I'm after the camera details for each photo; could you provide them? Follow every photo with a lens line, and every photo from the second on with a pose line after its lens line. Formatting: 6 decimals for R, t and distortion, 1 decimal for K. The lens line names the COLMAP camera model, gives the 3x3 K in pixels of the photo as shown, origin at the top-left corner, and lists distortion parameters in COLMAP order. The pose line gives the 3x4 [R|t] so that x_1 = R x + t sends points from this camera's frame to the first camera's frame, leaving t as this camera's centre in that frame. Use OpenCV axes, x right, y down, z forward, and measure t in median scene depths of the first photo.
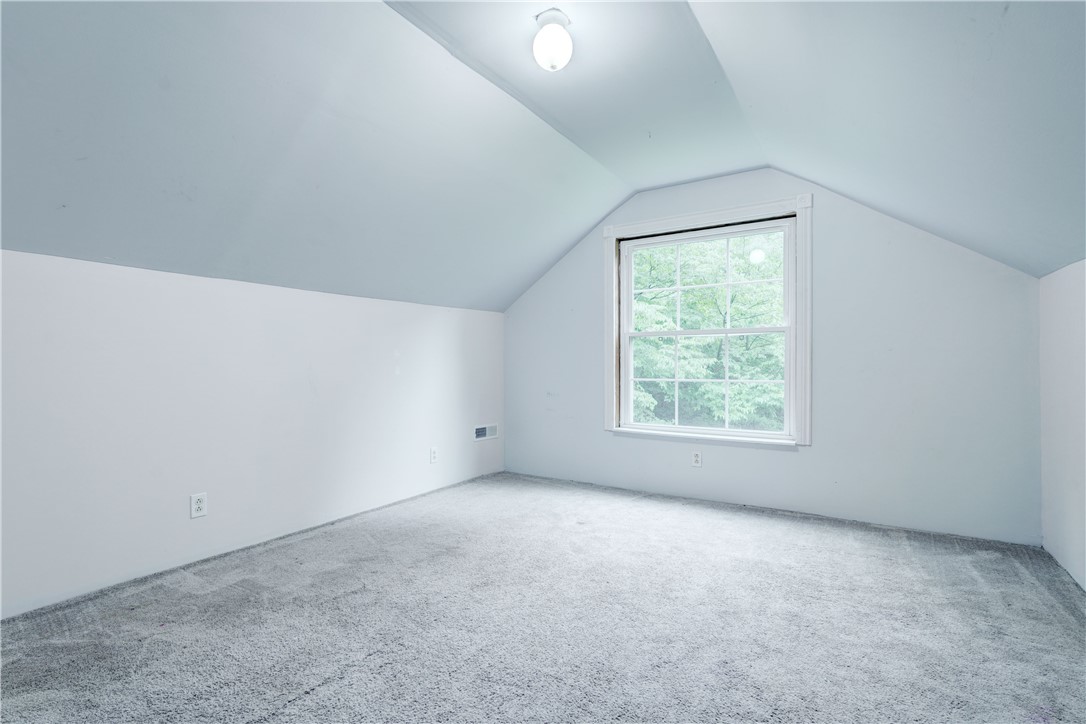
lens RADIAL K [[499.0, 0, 543.0], [0, 499.0, 362.0], [0, 0, 1]] dist [-0.003221, 0.000327]
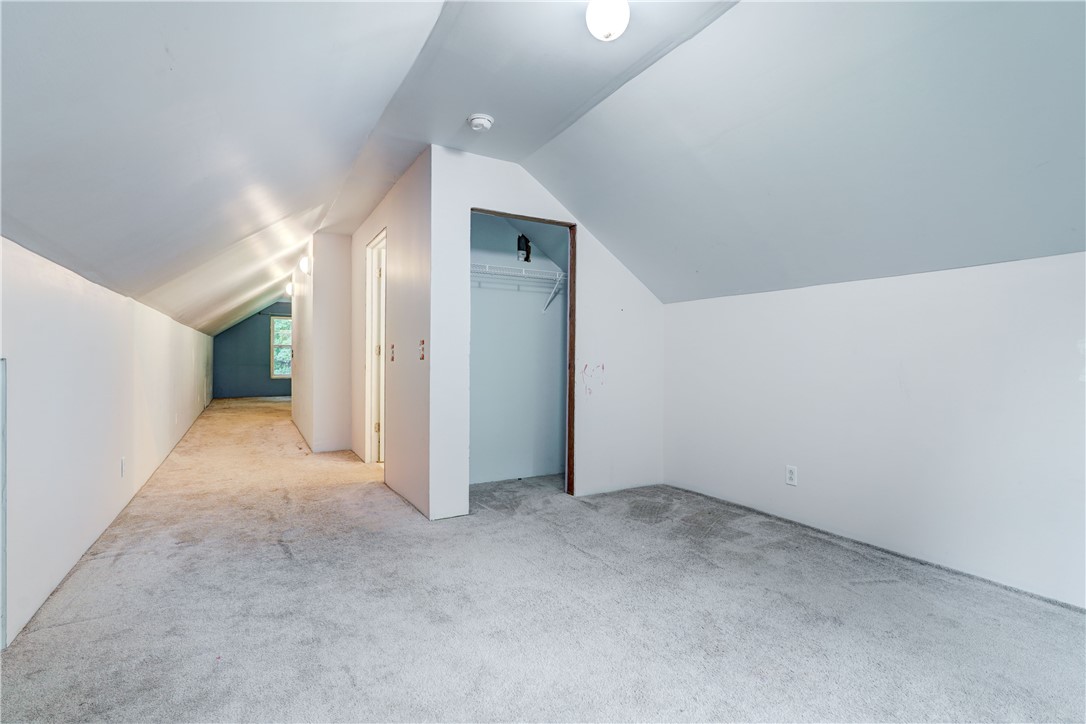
lens RADIAL K [[499.0, 0, 543.0], [0, 499.0, 362.0], [0, 0, 1]] dist [-0.003221, 0.000327]
pose [[-0.440533, 0.004952, -0.897723, 0.683687], [-0.008060, 0.999923, 0.009471, 0.001265], [0.897700, 0.011408, -0.440459, 0.995915]]
